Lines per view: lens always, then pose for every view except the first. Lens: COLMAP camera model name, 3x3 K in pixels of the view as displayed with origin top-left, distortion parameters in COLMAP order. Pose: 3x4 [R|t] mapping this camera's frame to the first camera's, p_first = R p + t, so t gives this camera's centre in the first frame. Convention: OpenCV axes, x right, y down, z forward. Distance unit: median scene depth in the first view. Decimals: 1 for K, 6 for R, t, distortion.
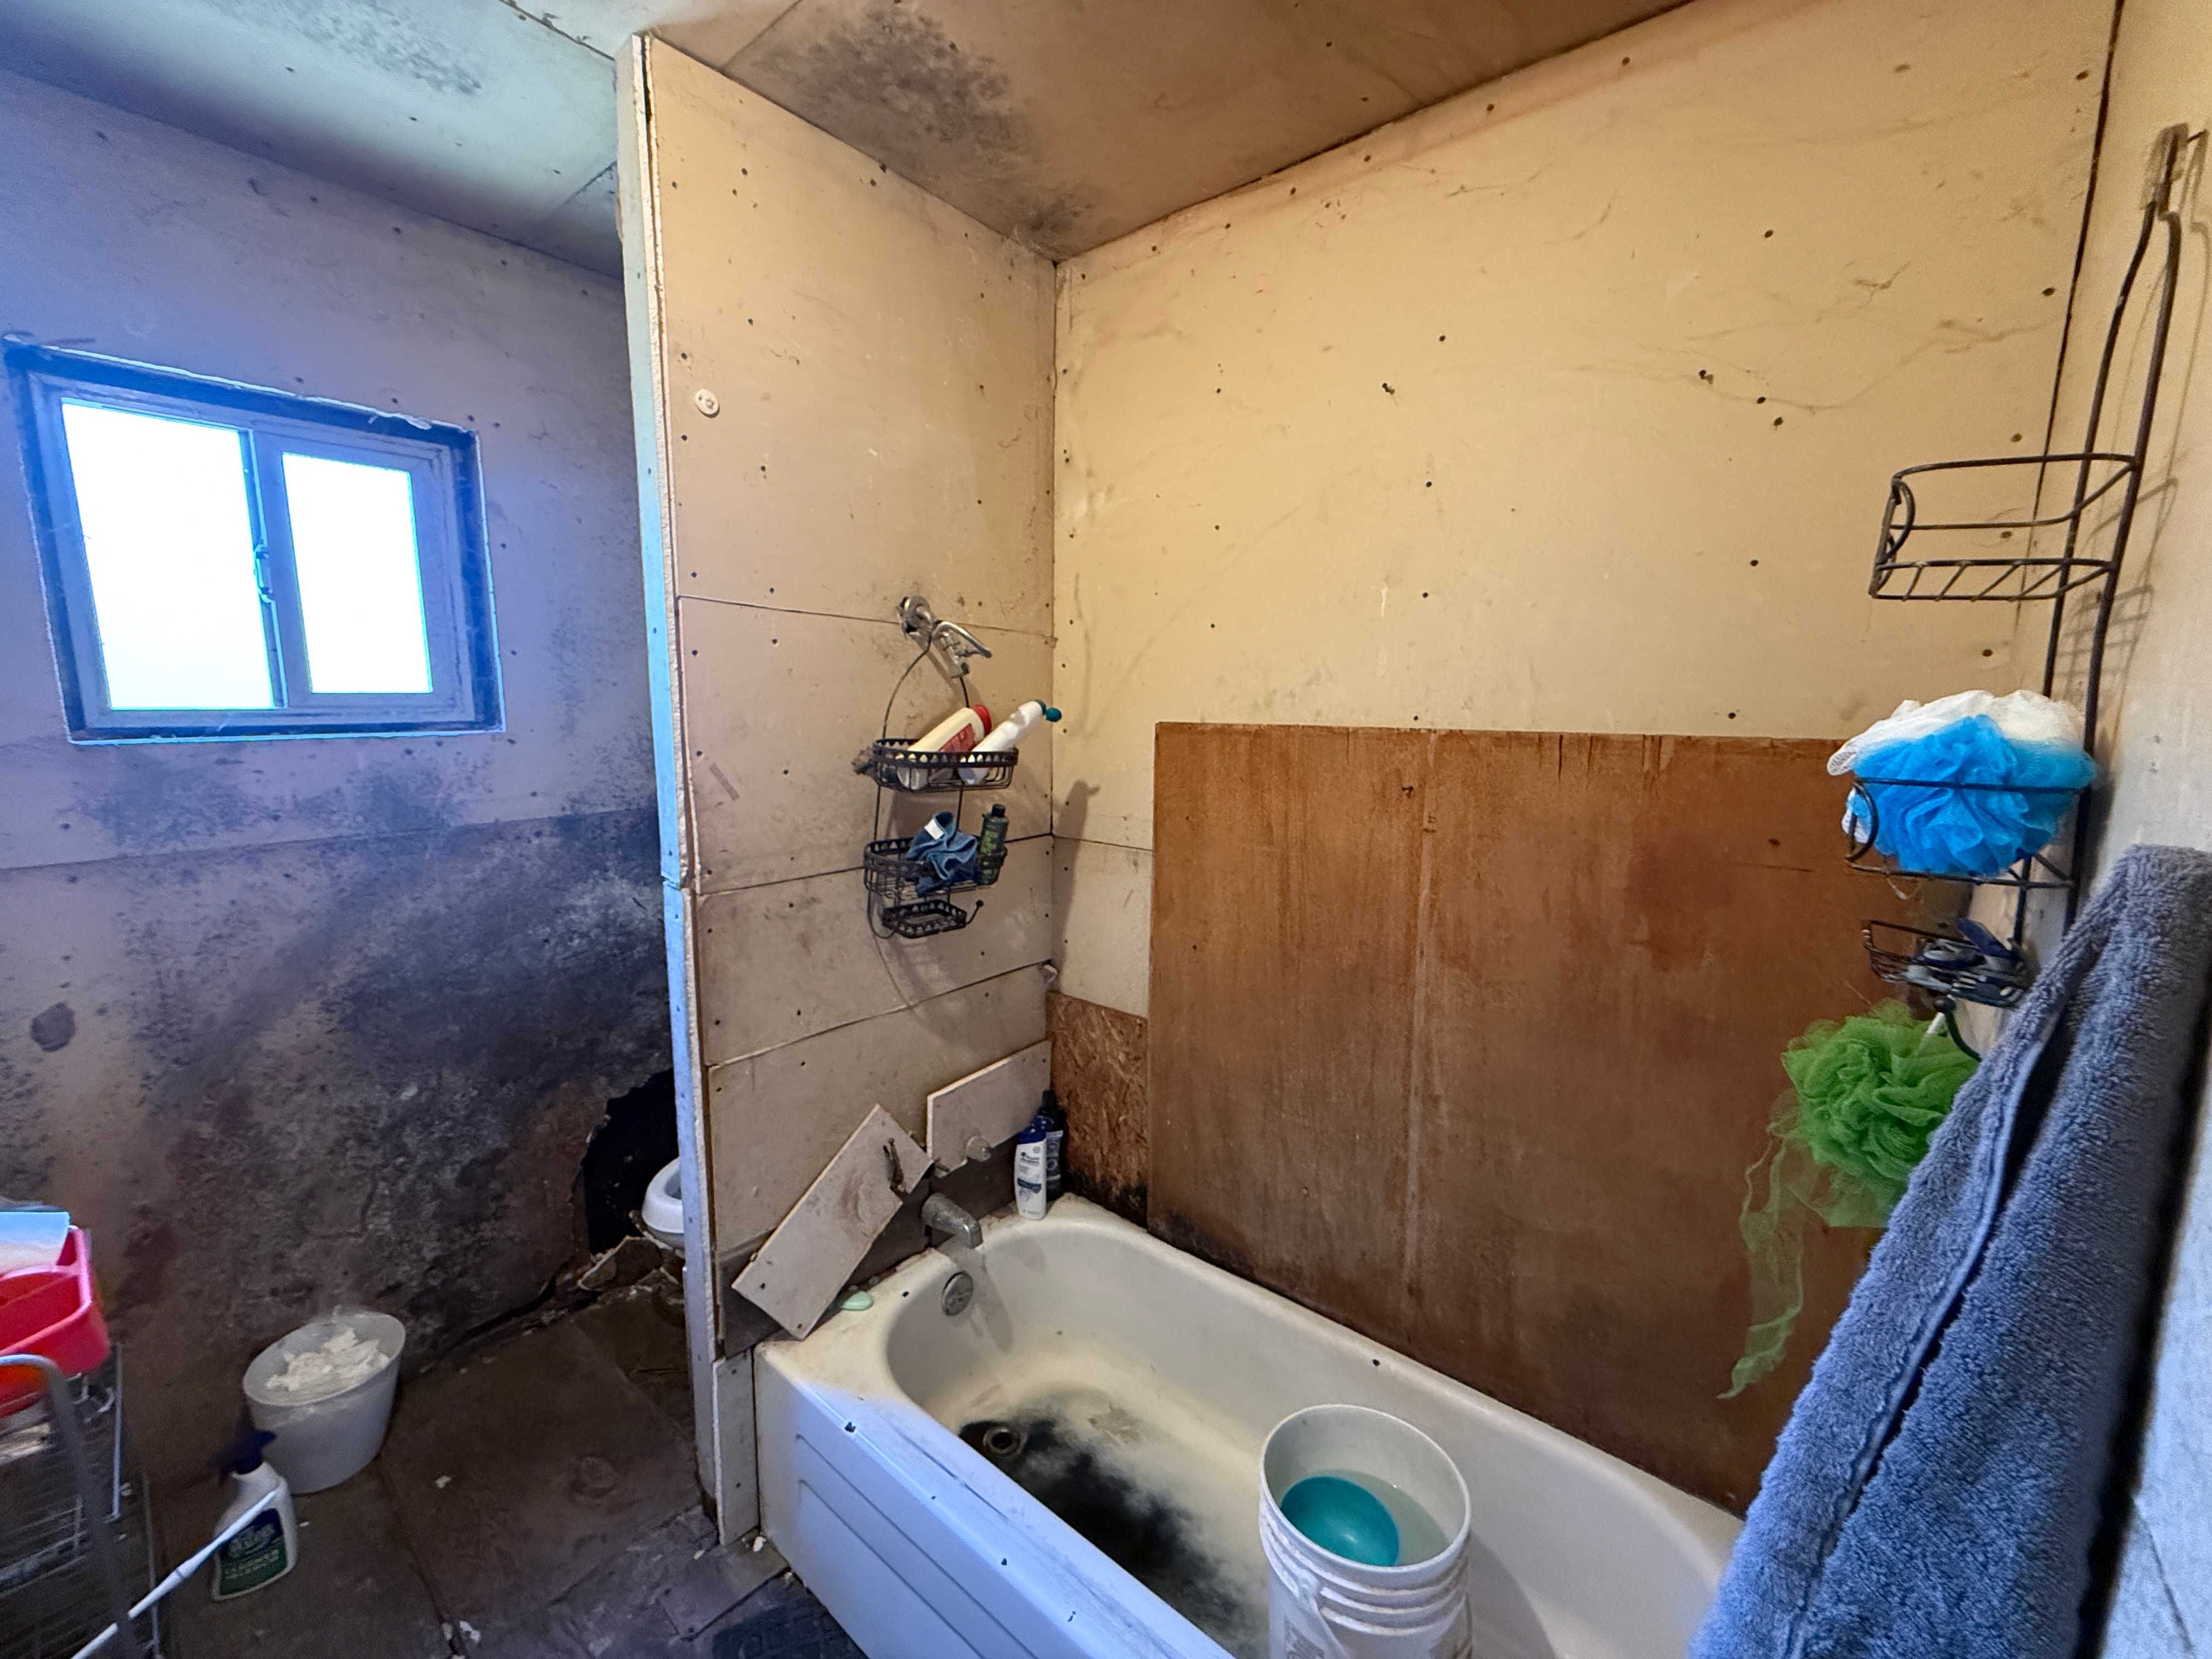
lens RADIAL K [[883.4, 0, 1098.6], [0, 883.4, 827.0], [0, 0, 1]] dist [-0.000328, 0.000161]
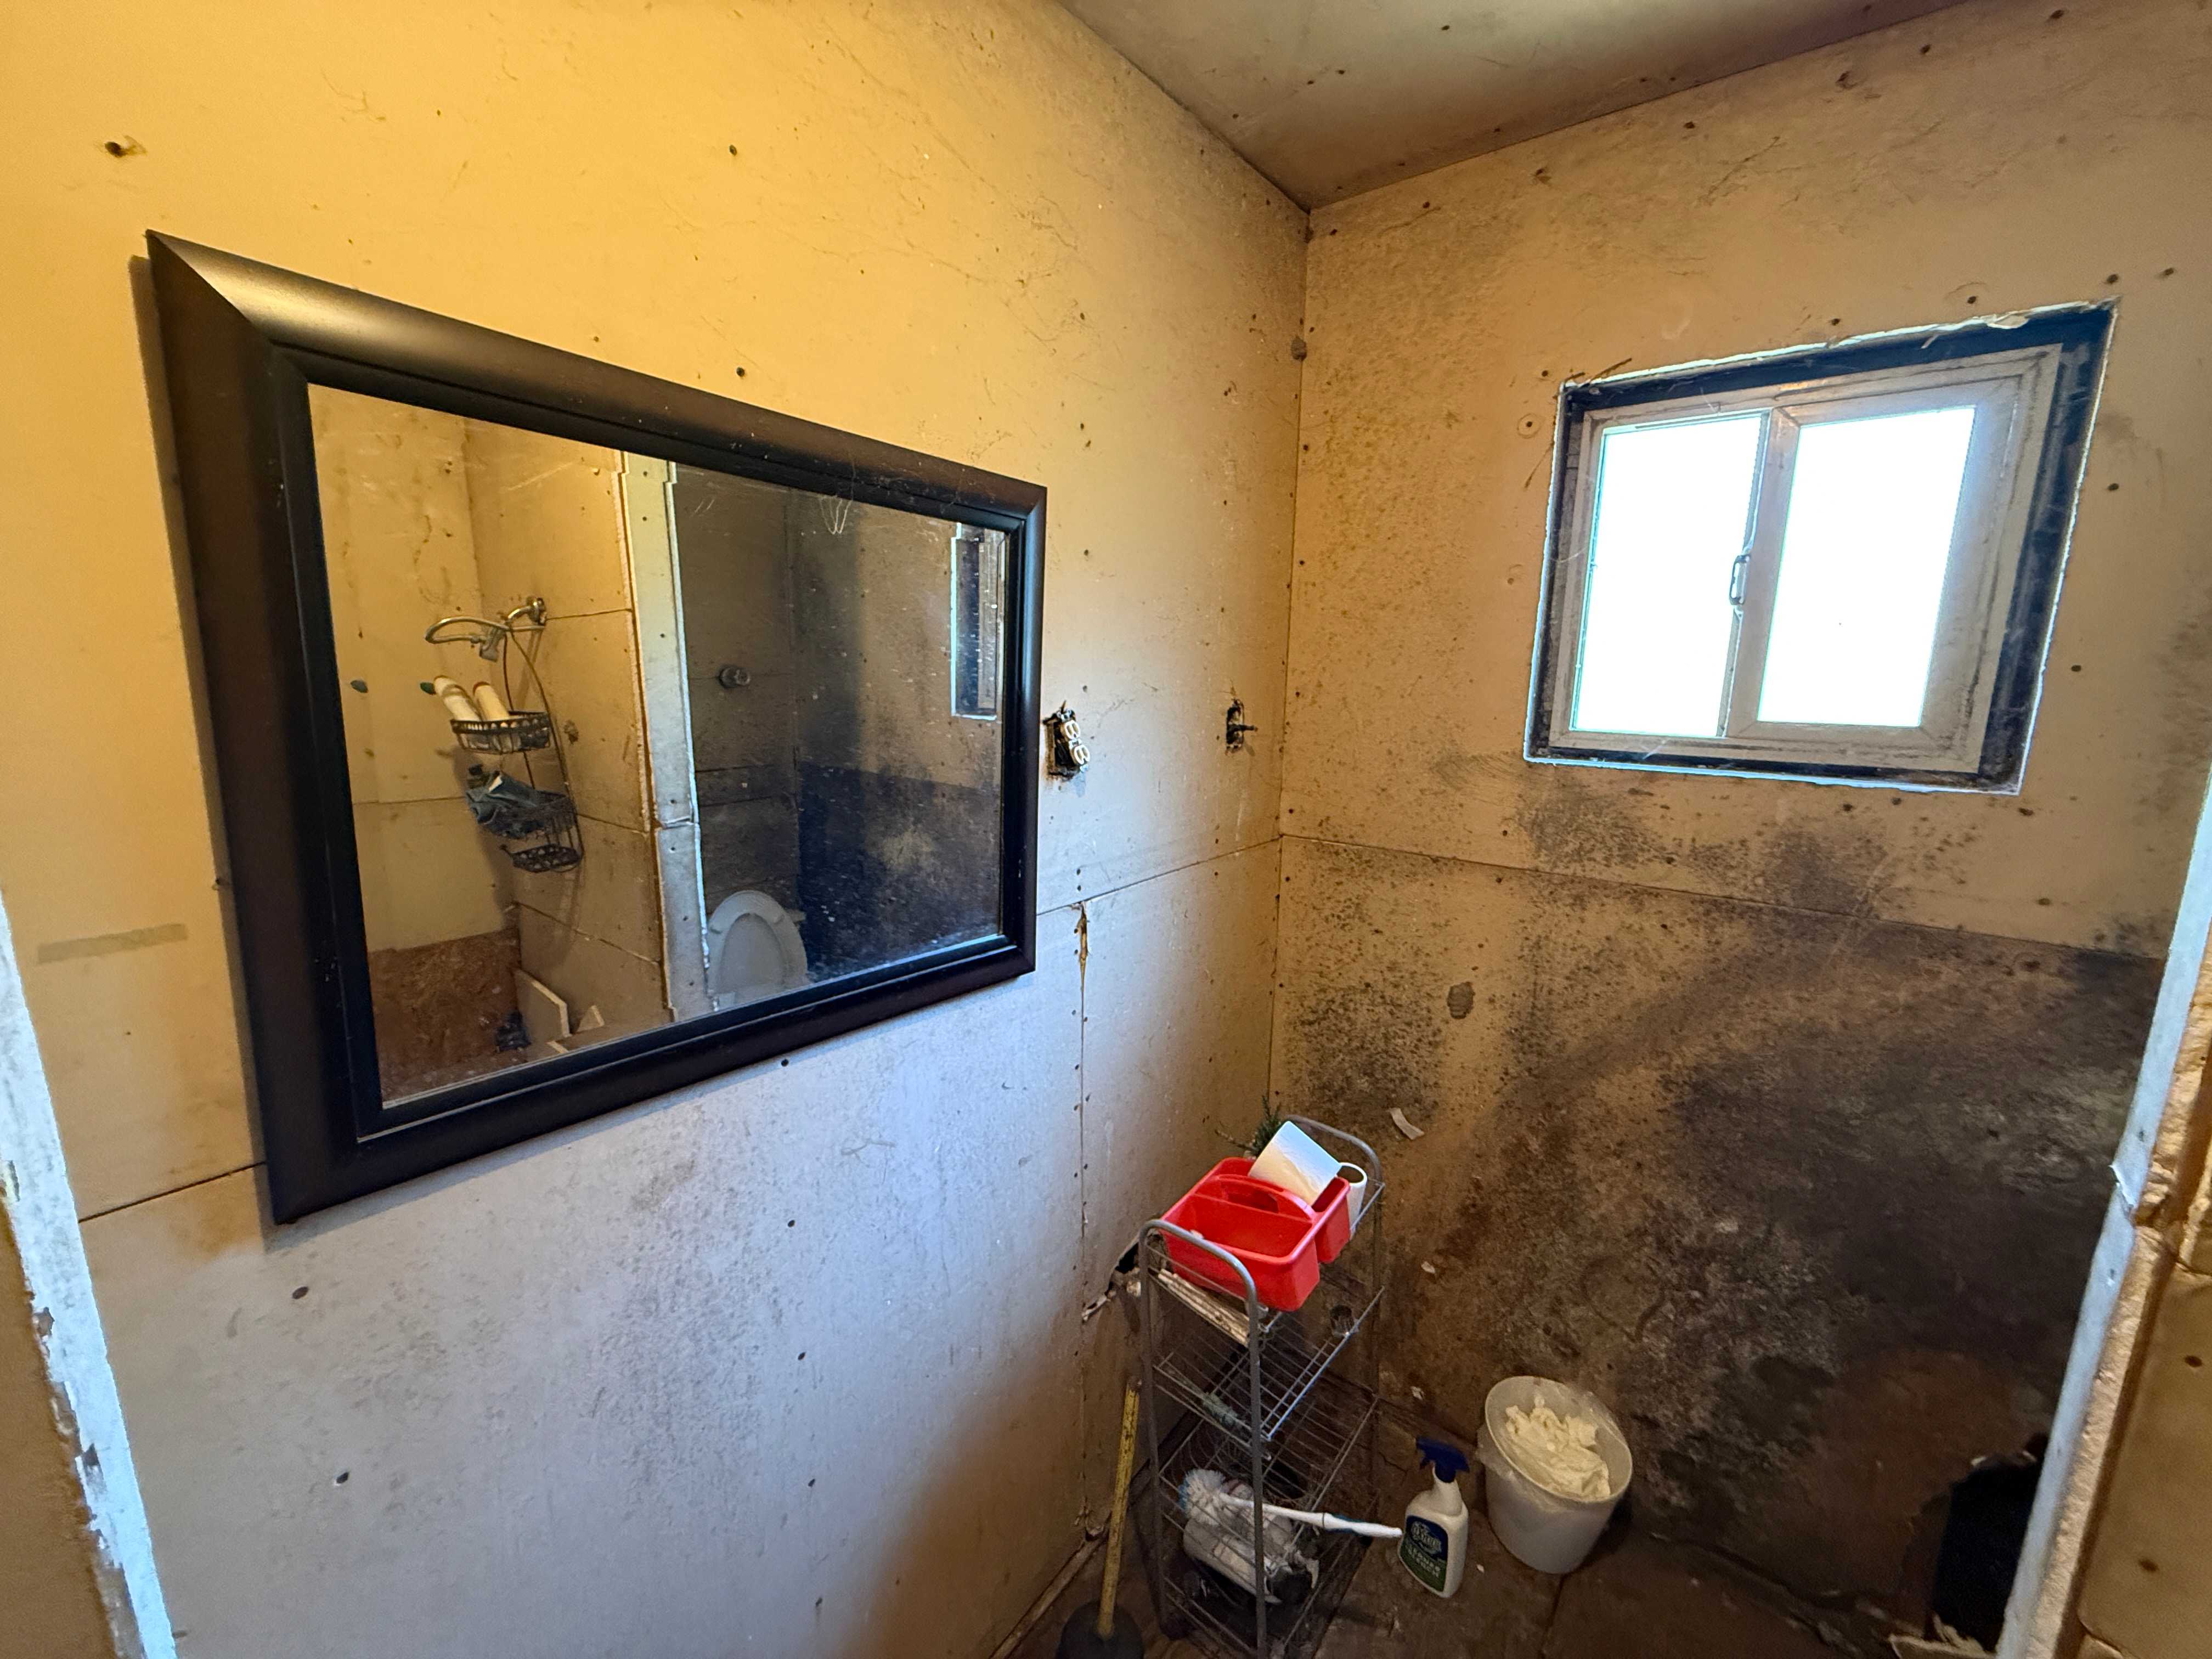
lens RADIAL K [[883.4, 0, 1098.6], [0, 883.4, 827.0], [0, 0, 1]] dist [-0.000328, 0.000161]
pose [[0.028609, 0.163692, -0.986097, -0.080249], [-0.177343, 0.971682, 0.156154, -0.075629], [0.983733, 0.170410, 0.056829, 0.364876]]
